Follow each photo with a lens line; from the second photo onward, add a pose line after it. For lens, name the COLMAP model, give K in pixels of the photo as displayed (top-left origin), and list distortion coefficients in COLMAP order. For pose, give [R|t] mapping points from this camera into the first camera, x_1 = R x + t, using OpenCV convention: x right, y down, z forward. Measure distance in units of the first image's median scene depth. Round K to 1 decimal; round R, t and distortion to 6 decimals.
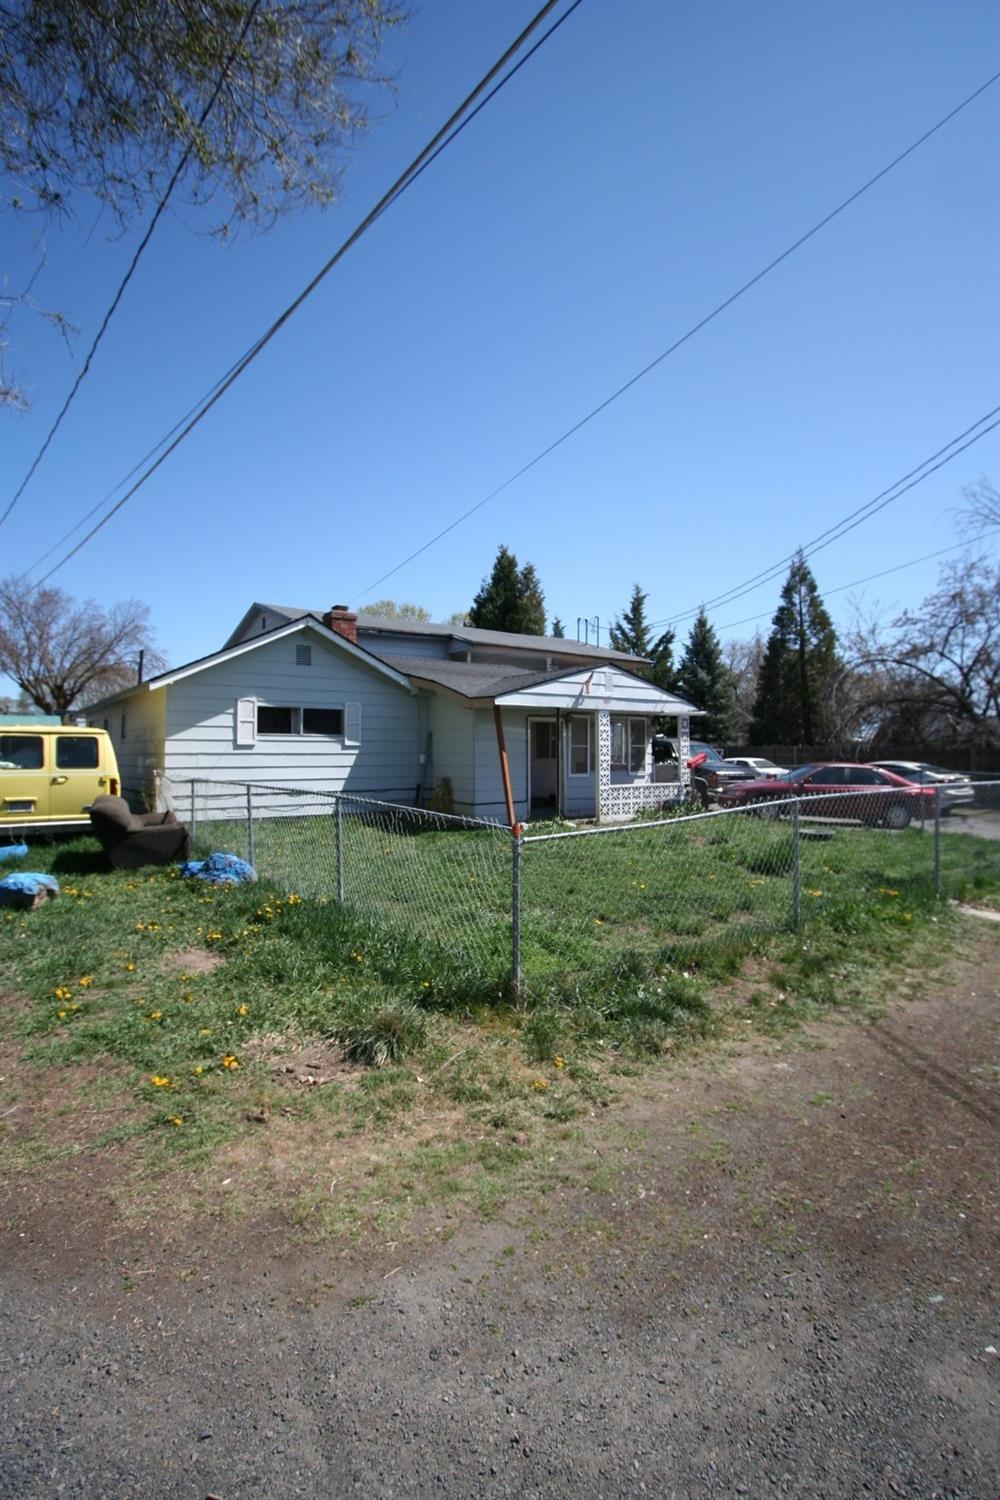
lens RADIAL K [[723.3, 0, 499.8], [0, 723.3, 744.4], [0, 0, 1]] dist [-0.001701, -0.000488]
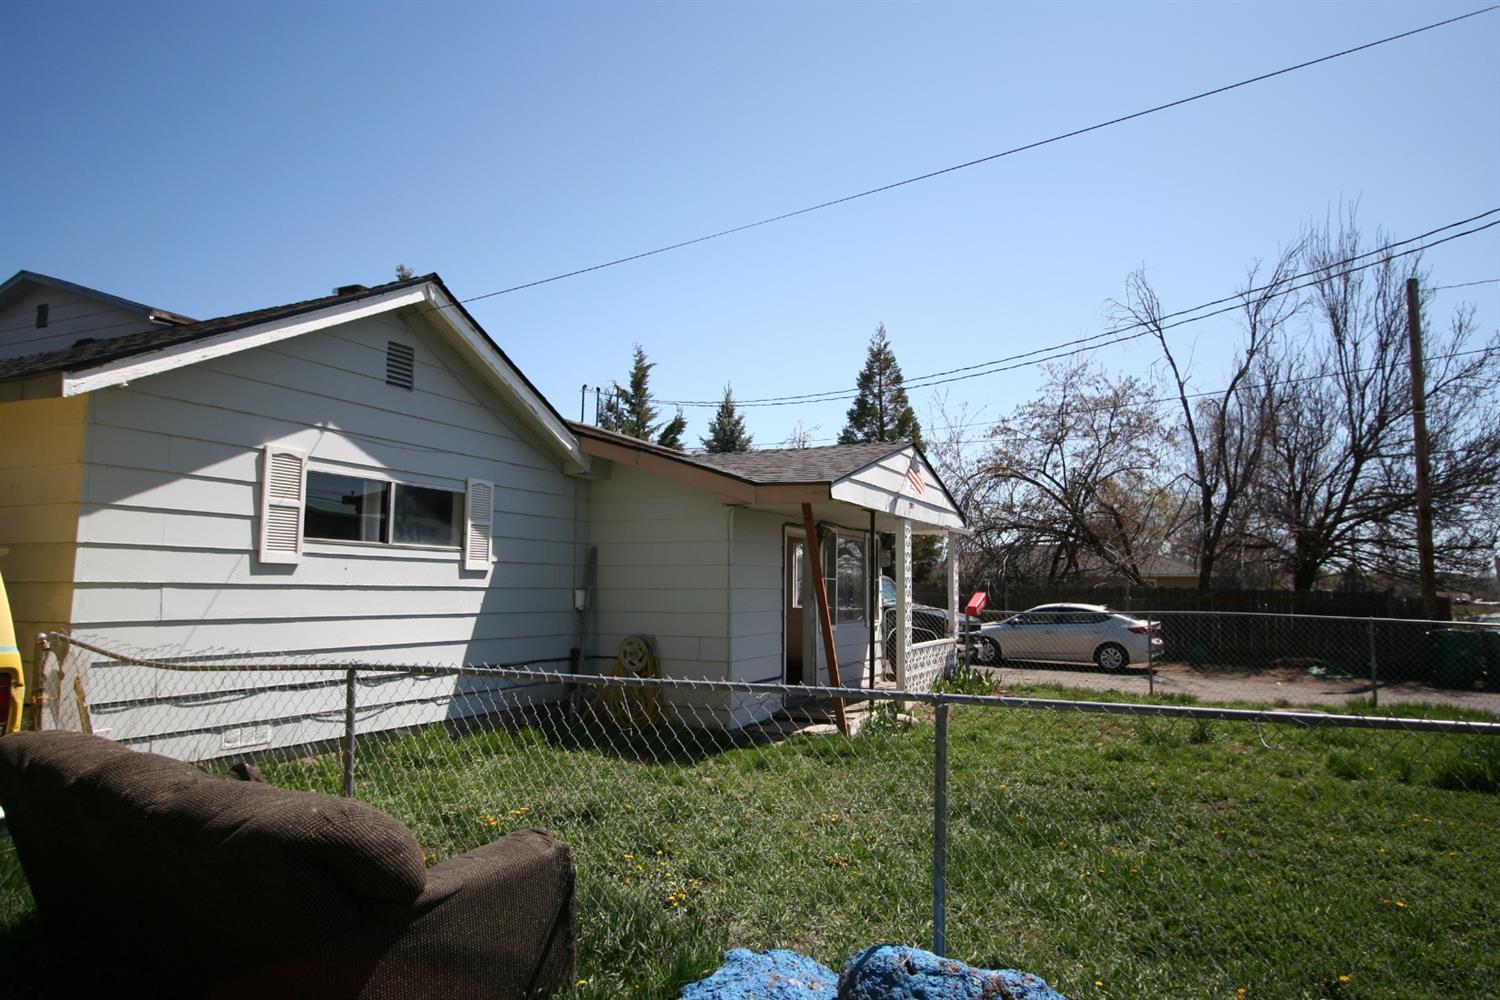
lens RADIAL K [[932.3, 0, 755.8], [0, 932.3, 510.1], [0, 0, 1]] dist [-0.001719, 0.001725]
pose [[0.877406, 0.048606, 0.477281, -0.327336], [-0.014760, 0.997118, -0.074411, 0.004834], [-0.479522, 0.058244, 0.875595, 0.372071]]
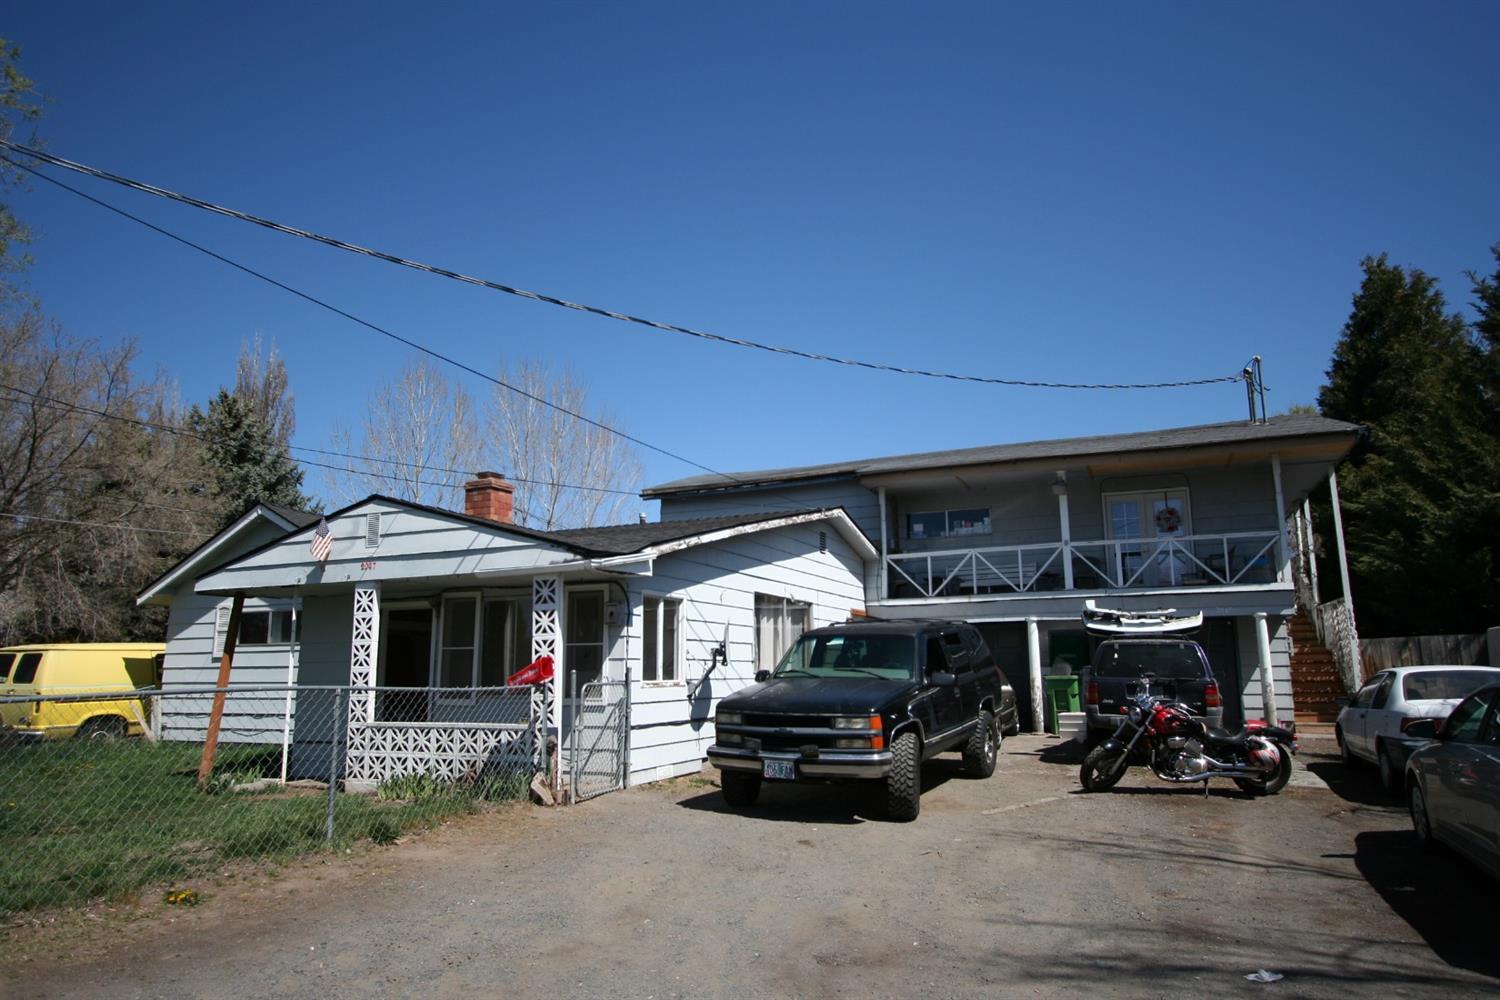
lens RADIAL K [[932.3, 0, 749.9], [0, 932.3, 503.6], [0, 0, 1]] dist [-0.001719, 0.001725]
pose [[0.510308, -0.158782, -0.845207, 0.886762], [0.015059, 0.984307, -0.175822, 0.023180], [0.859860, 0.076995, 0.504691, 0.864416]]
